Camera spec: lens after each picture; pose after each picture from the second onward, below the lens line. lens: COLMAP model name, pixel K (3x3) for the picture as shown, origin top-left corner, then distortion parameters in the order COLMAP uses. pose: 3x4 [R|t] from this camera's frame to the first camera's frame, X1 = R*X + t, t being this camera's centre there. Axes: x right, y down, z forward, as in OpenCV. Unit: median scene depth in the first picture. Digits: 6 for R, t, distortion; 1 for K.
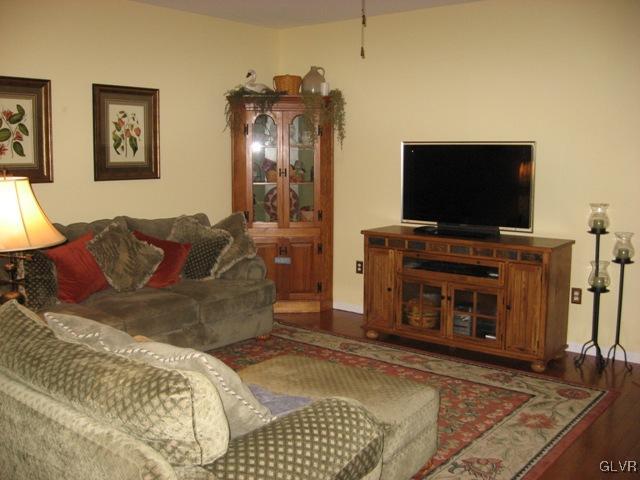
lens RADIAL K [[667.6, 0, 317.5], [0, 667.6, 237.0], [0, 0, 1]] dist [-0.130621, 0.047980]
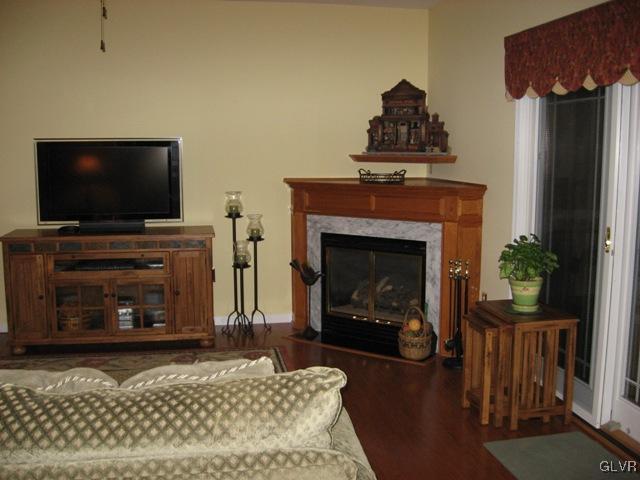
lens RADIAL K [[667.6, 0, 317.5], [0, 667.6, 237.0], [0, 0, 1]] dist [-0.130621, 0.047980]
pose [[0.654842, -0.100399, 0.749068, -0.345334], [0.093566, 0.994282, 0.051469, -0.017489], [-0.749952, 0.036383, 0.660491, 0.114461]]
